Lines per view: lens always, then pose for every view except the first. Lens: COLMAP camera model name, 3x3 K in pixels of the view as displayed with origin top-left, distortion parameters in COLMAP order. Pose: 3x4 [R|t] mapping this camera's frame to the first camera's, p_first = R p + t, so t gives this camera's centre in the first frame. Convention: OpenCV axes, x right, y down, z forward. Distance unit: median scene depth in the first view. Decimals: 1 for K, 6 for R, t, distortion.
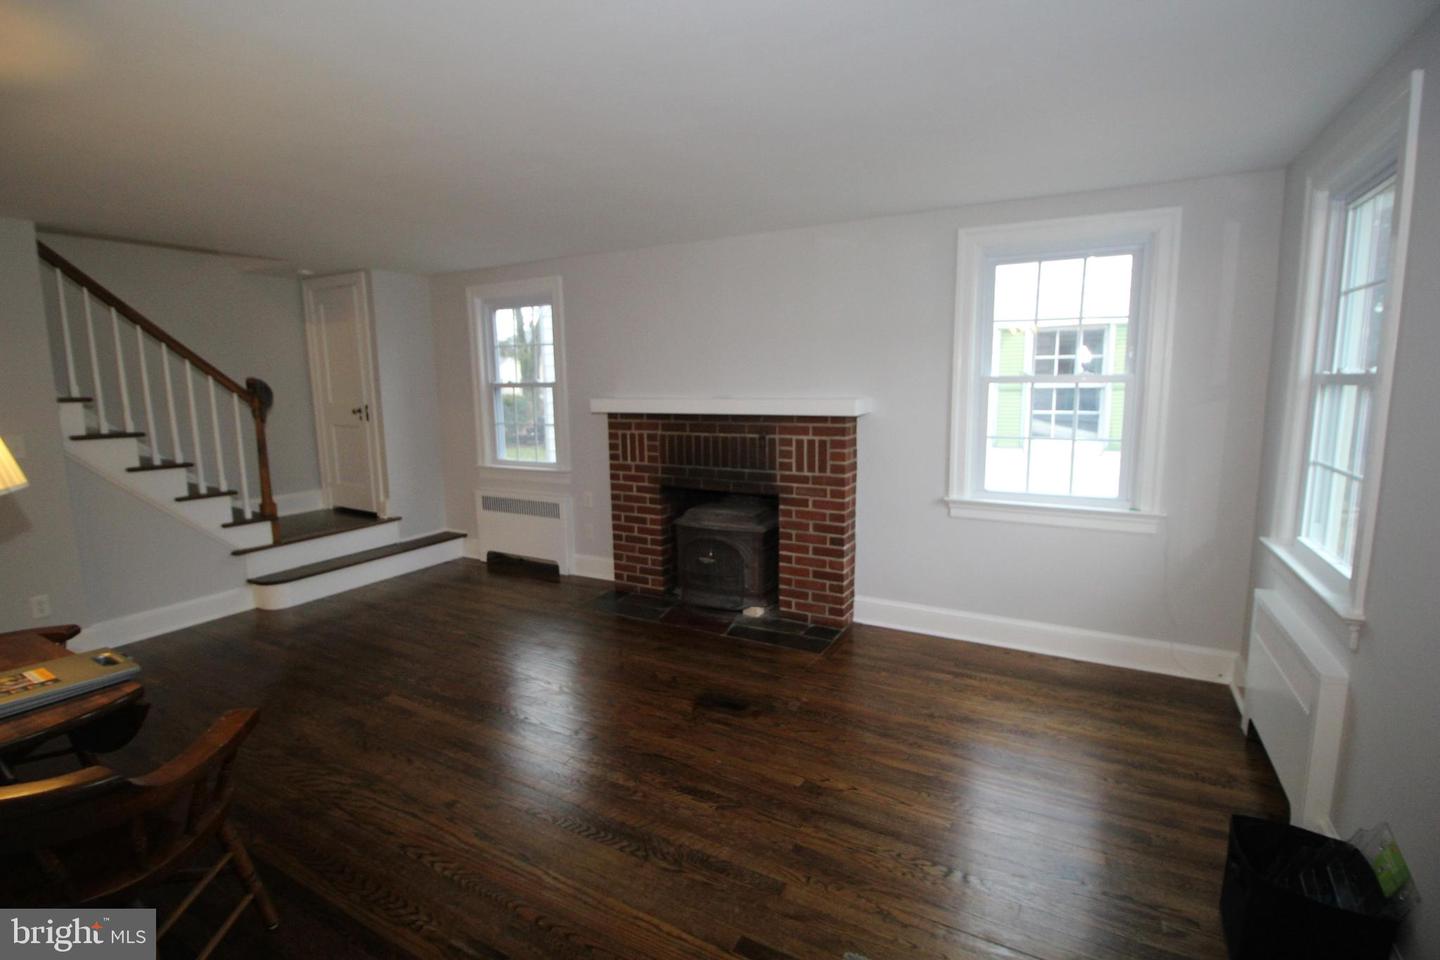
lens RADIAL K [[660.4, 0, 720.7], [0, 660.4, 474.1], [0, 0, 1]] dist [-0.006556, -0.008252]
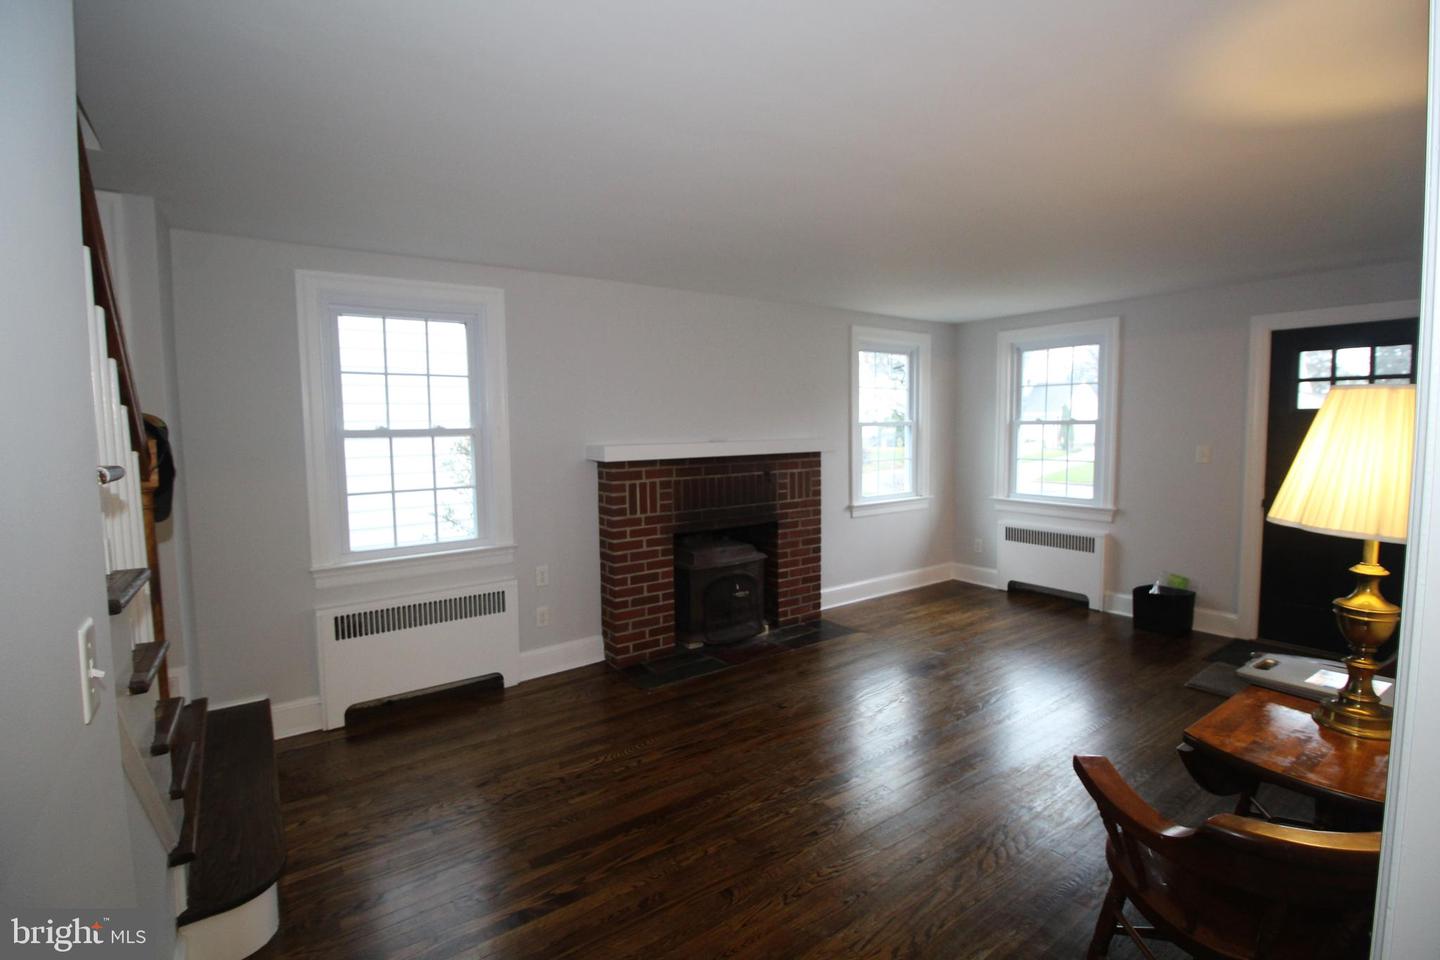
lens RADIAL K [[660.4, 0, 721.2], [0, 660.4, 471.7], [0, 0, 1]] dist [-0.006556, -0.008252]
pose [[0.439641, -0.056987, 0.896364, -0.993027], [0.136468, 0.990637, -0.003953, -0.064428], [-0.887746, 0.124063, 0.443301, 0.551272]]
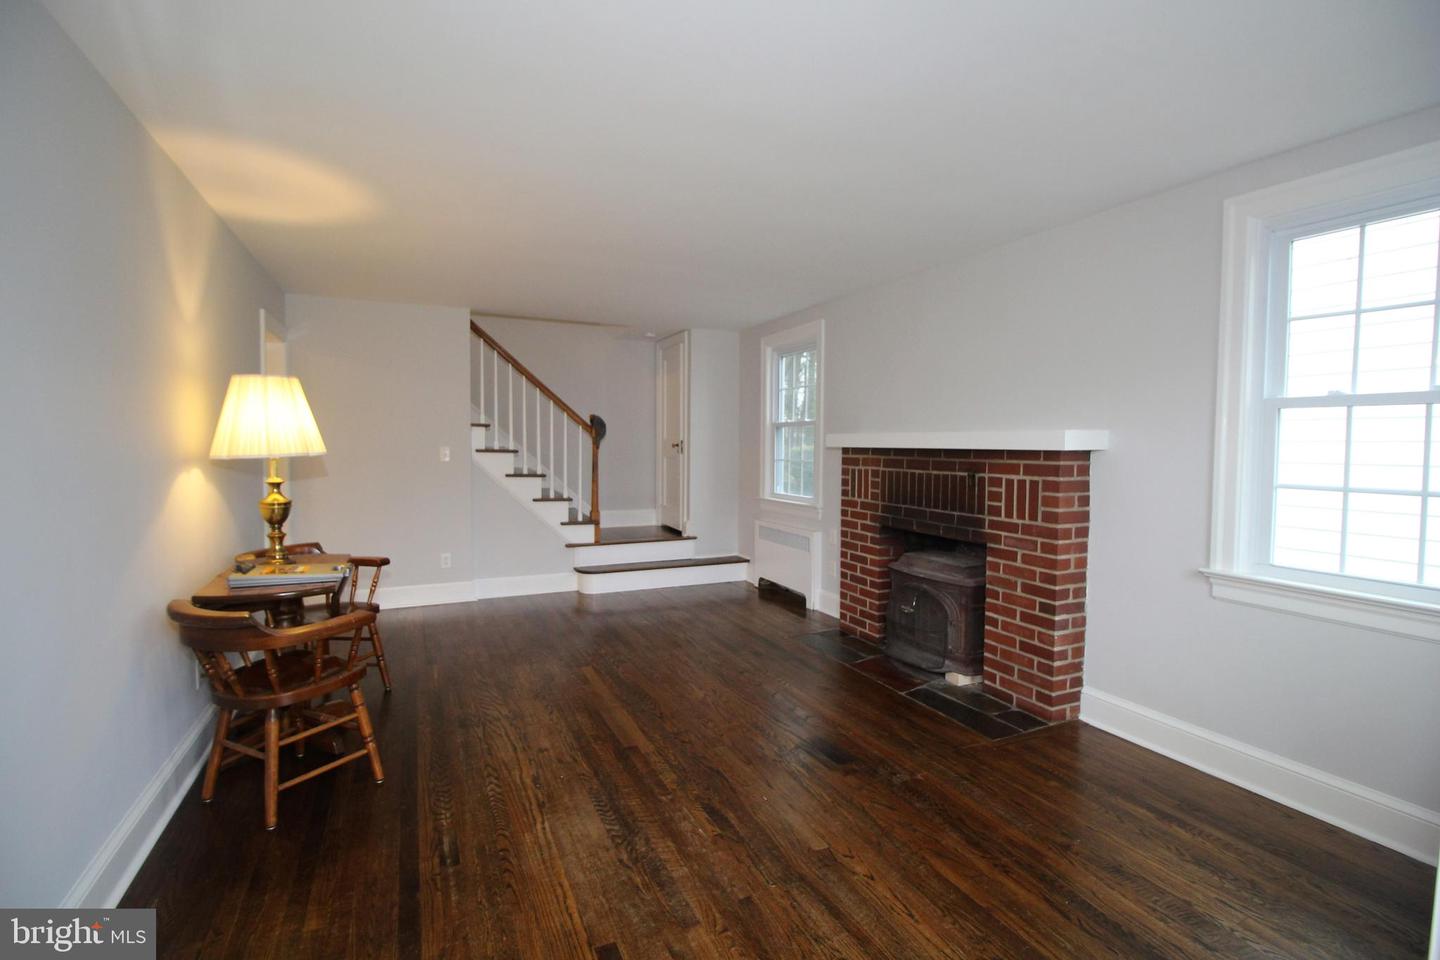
lens RADIAL K [[660.4, 0, 720.7], [0, 660.4, 474.8], [0, 0, 1]] dist [-0.006556, -0.008252]
pose [[0.806029, 0.047973, -0.589928, 0.304890], [-0.102016, 0.993054, -0.058630, 0.027428], [0.583018, 0.107440, 0.805324, 0.105597]]
